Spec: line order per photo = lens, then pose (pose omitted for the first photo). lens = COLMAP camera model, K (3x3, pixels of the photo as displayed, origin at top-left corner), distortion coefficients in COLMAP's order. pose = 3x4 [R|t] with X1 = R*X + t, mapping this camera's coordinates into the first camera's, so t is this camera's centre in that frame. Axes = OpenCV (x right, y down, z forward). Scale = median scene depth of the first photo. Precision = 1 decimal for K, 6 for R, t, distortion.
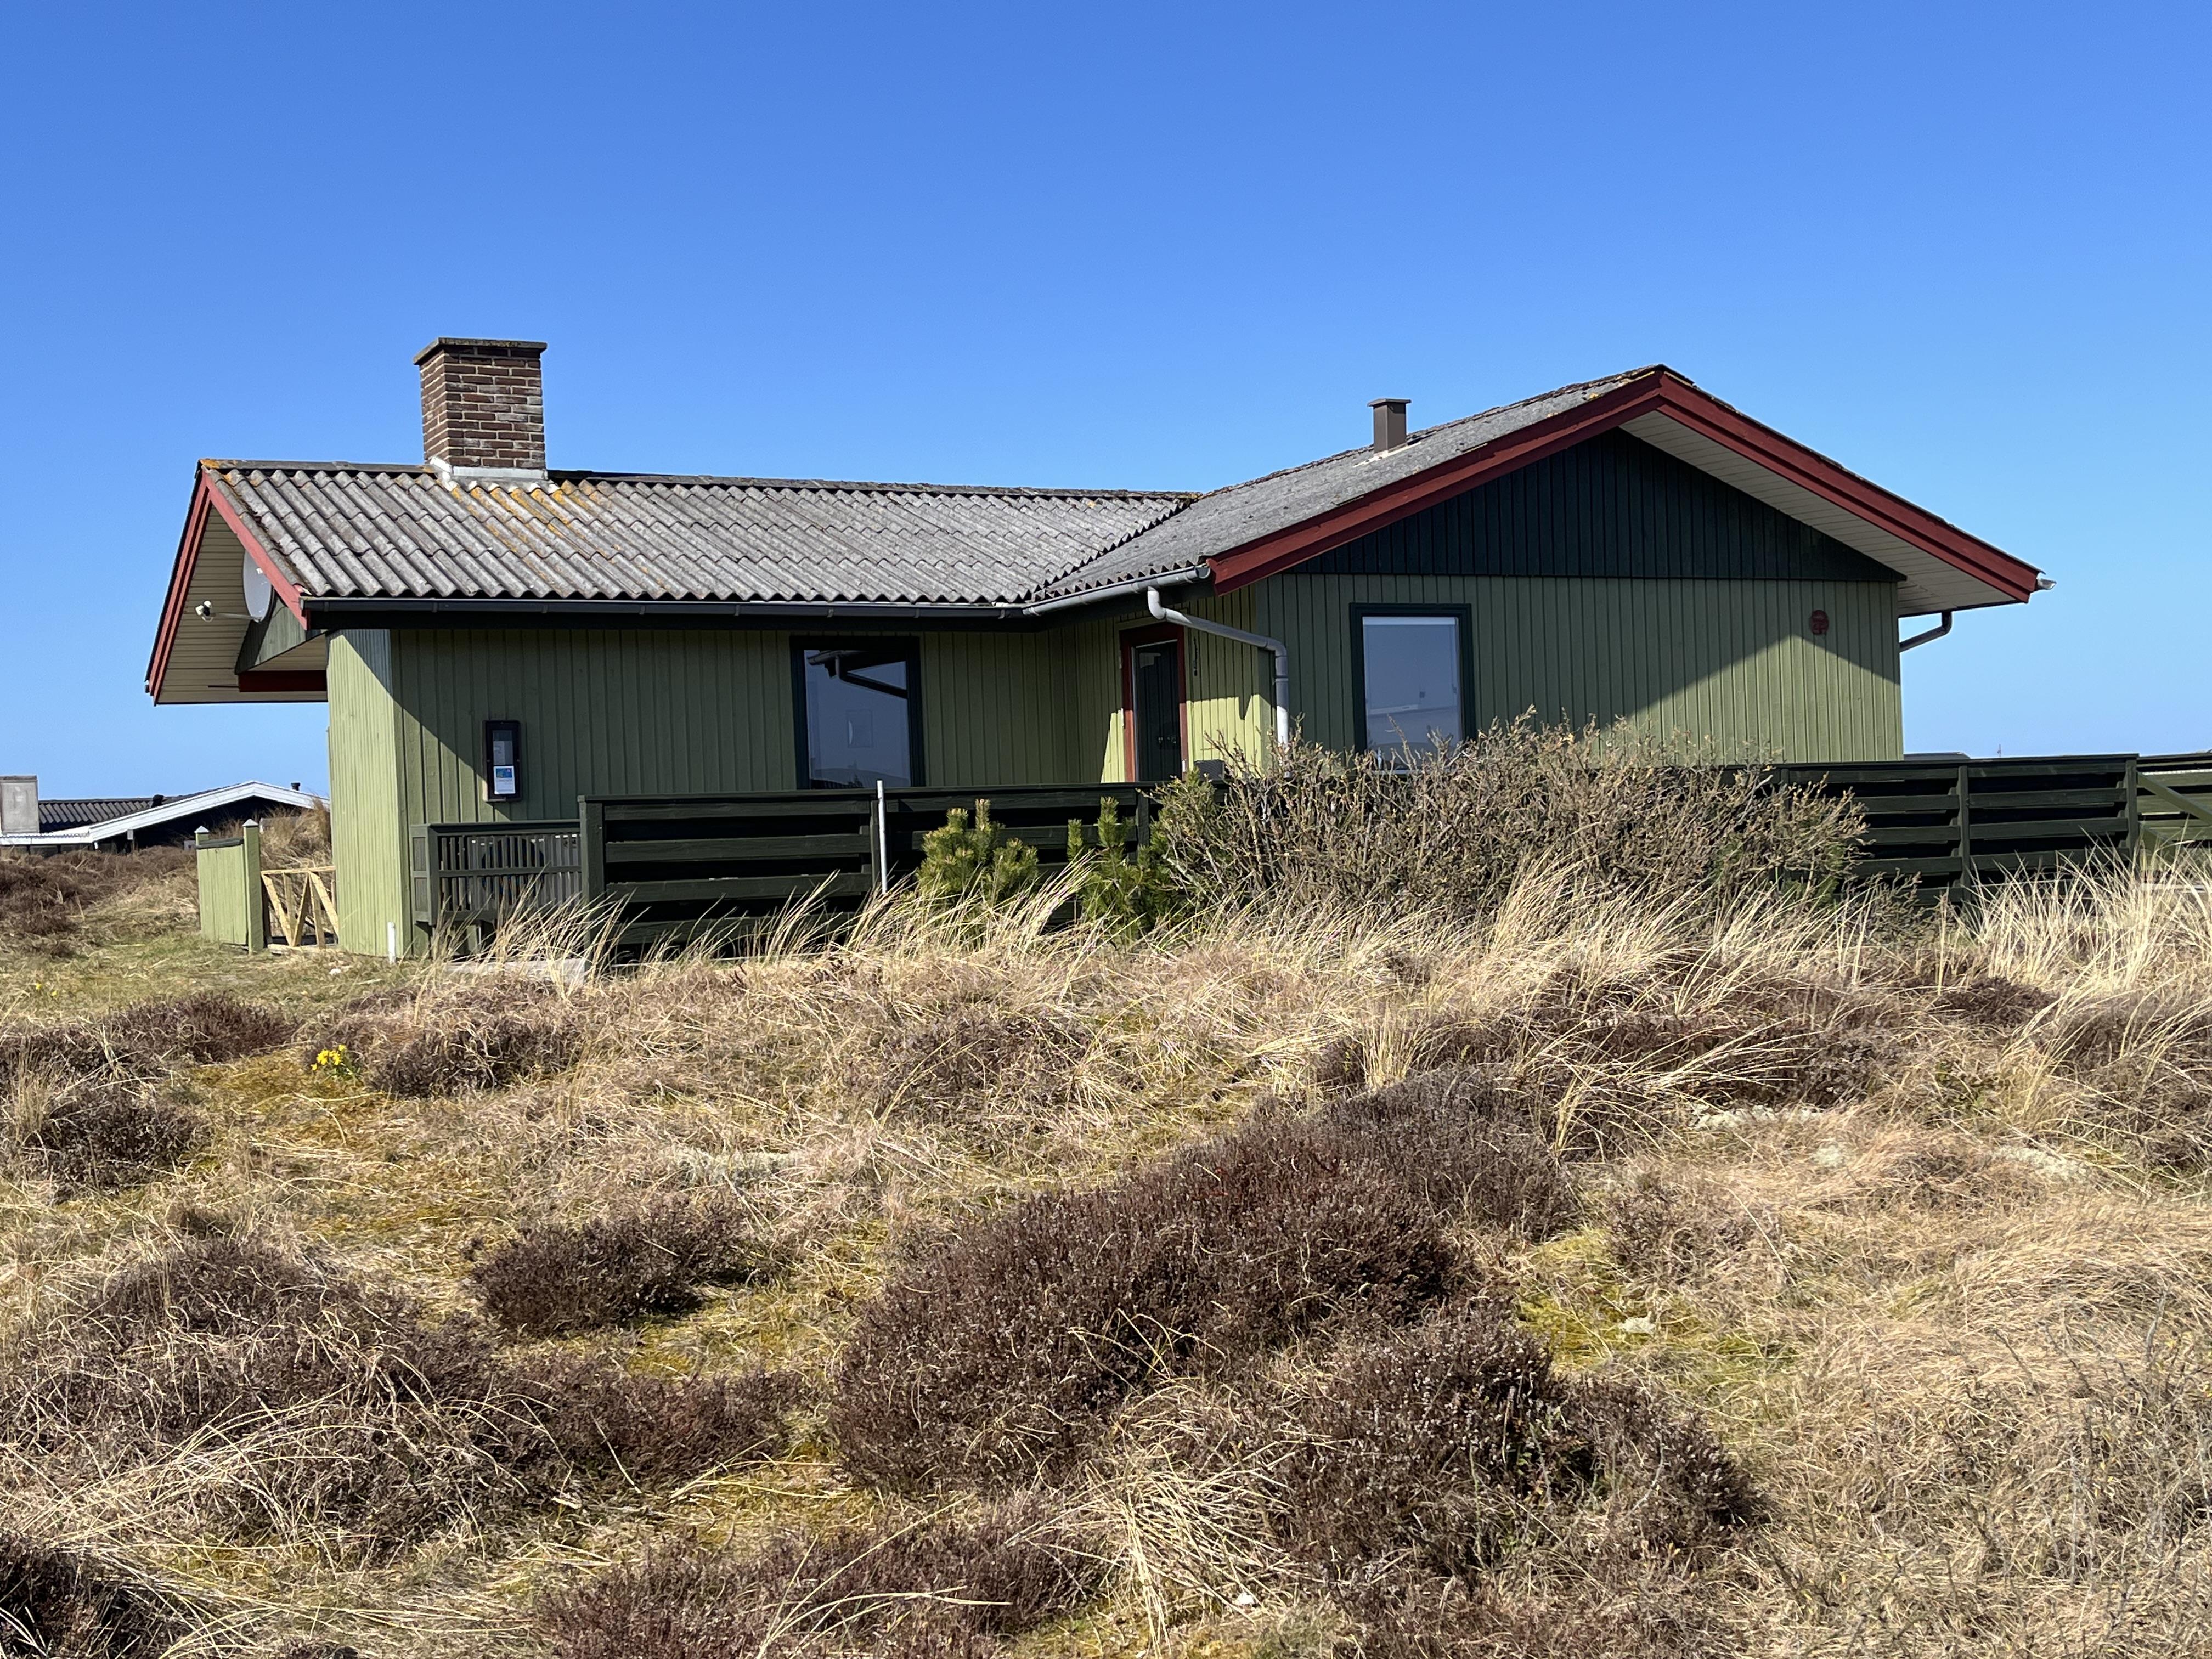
lens RADIAL K [[2443.2, 0, 1106.0], [0, 2443.2, 829.5], [0, 0, 1]] dist [0.179653, -0.652244]
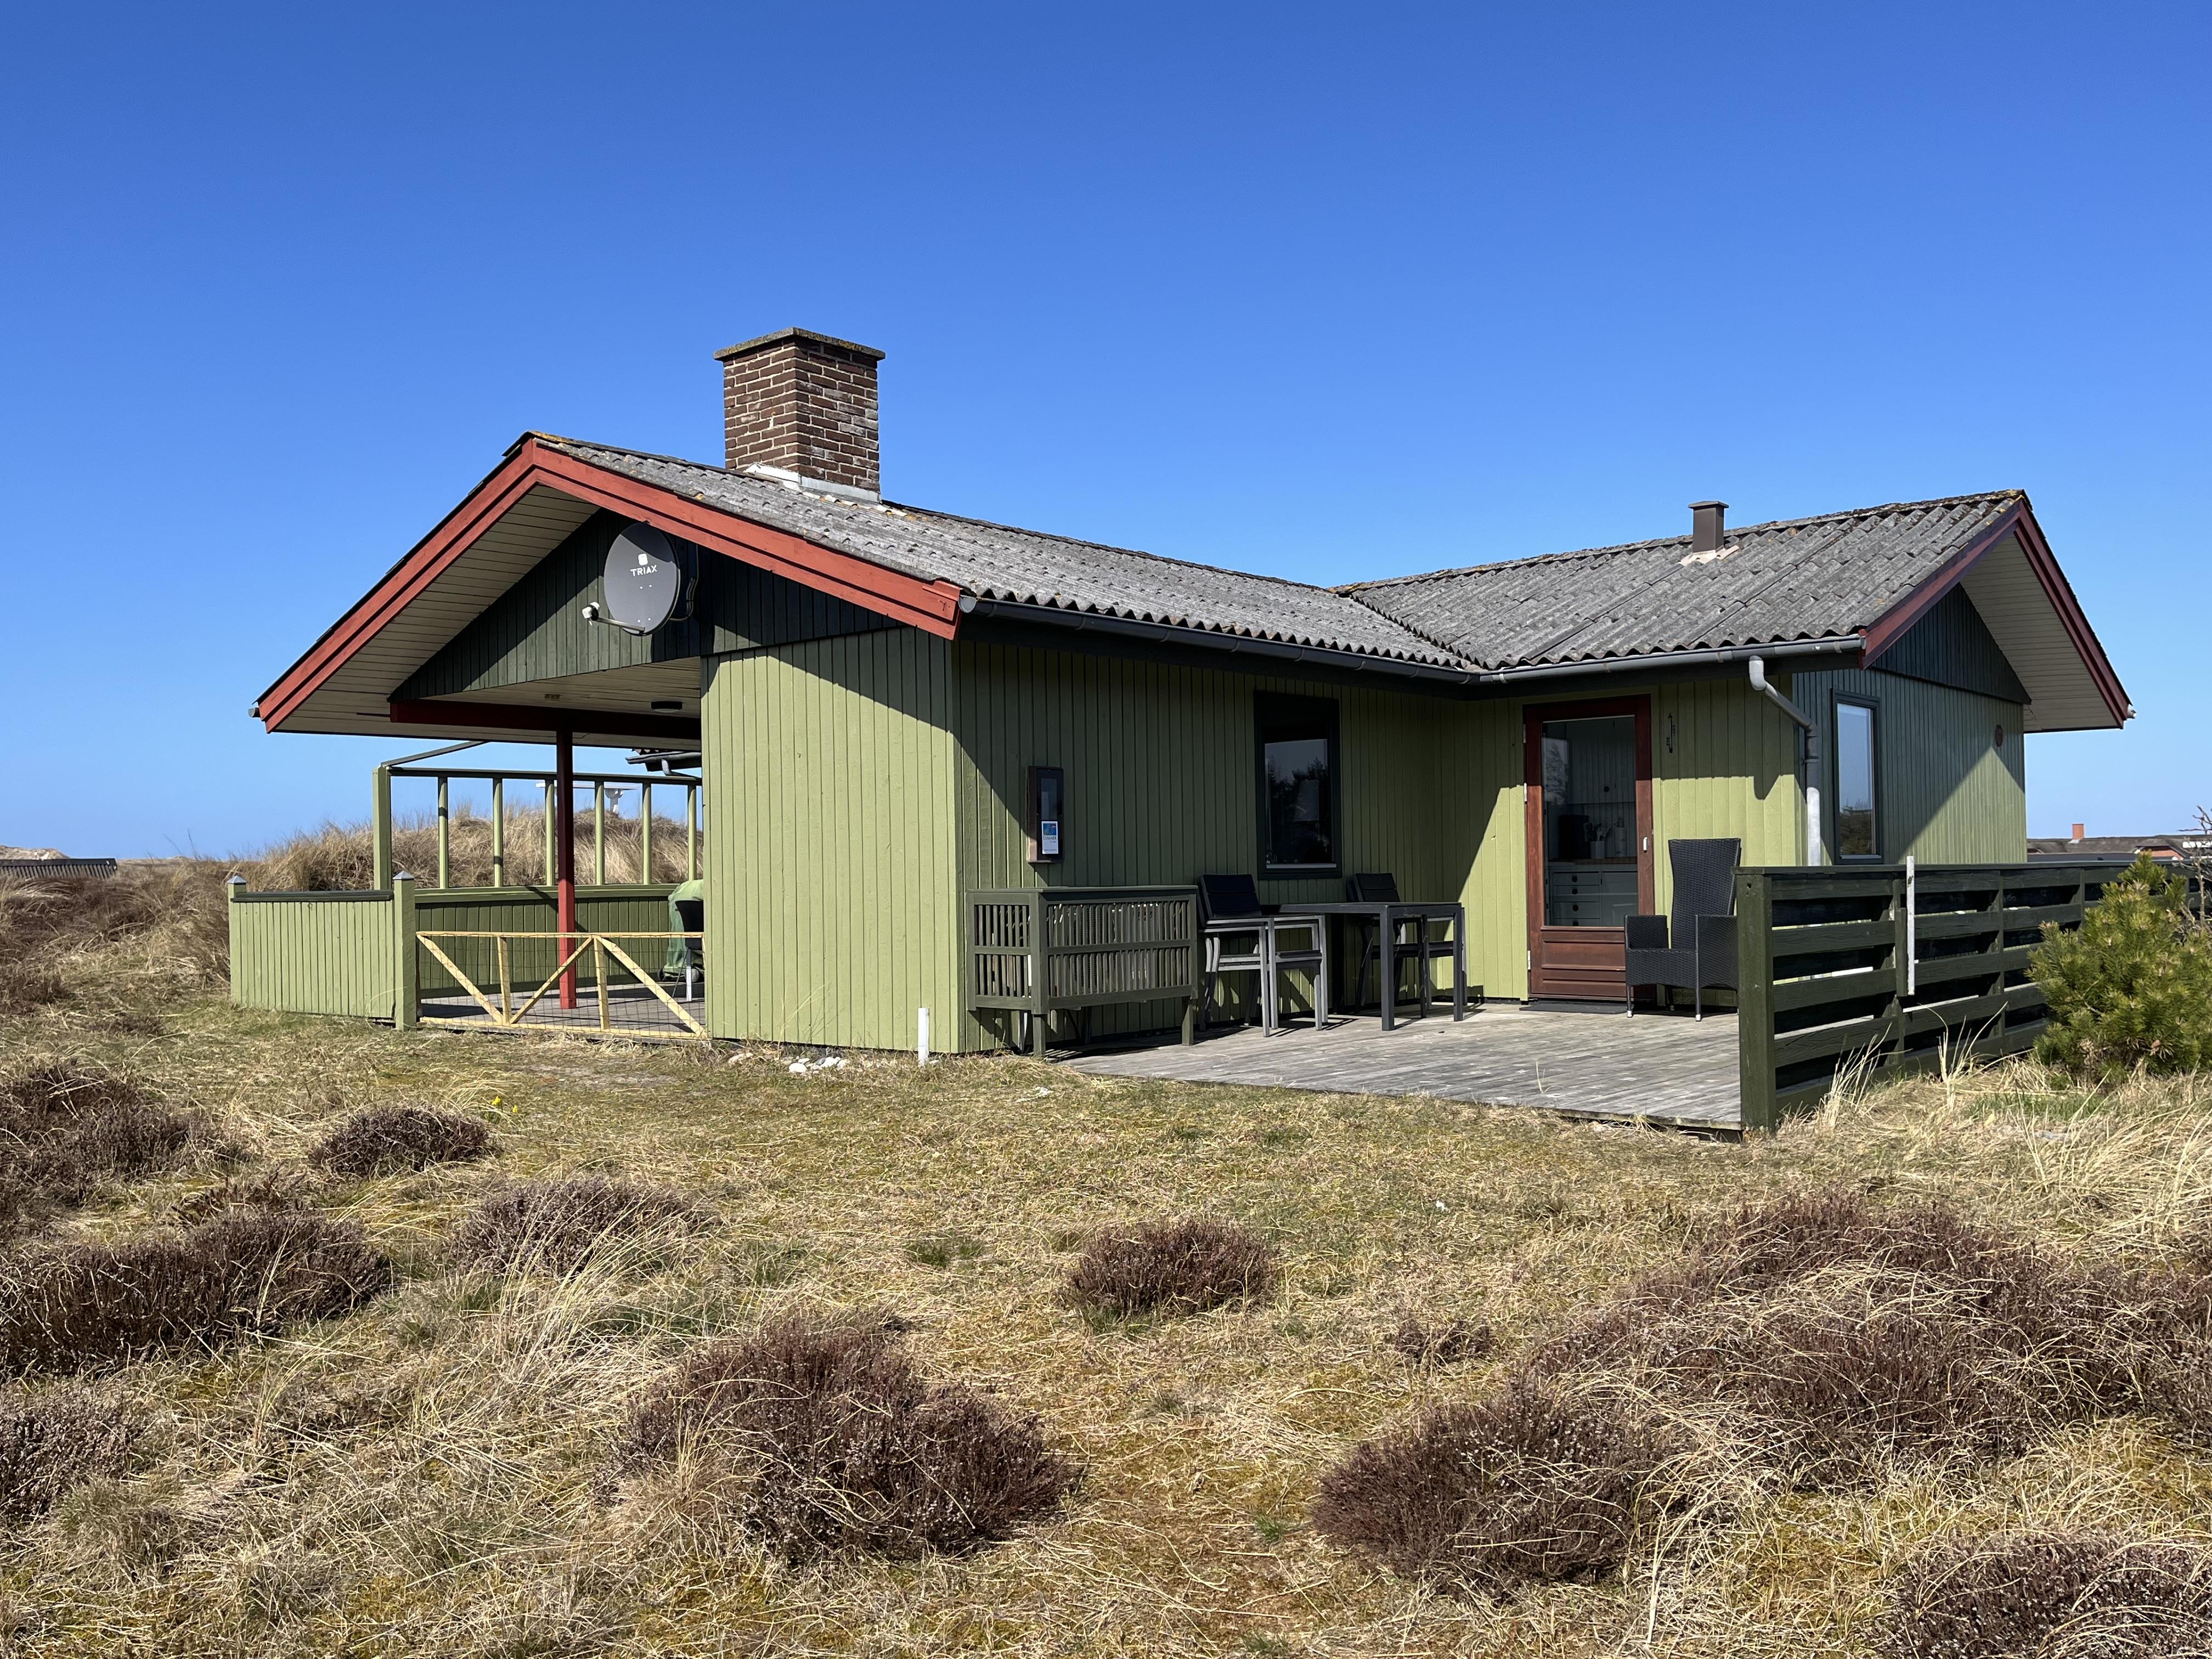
lens RADIAL K [[1778.3, 0, 1107.4], [0, 1778.3, 852.2], [0, 0, 1]] dist [0.106831, -0.217600]
pose [[0.930539, 0.029642, 0.364991, -0.390615], [-0.021686, 0.999430, -0.025880, 0.000071], [-0.365550, 0.016168, 0.930651, 0.372754]]
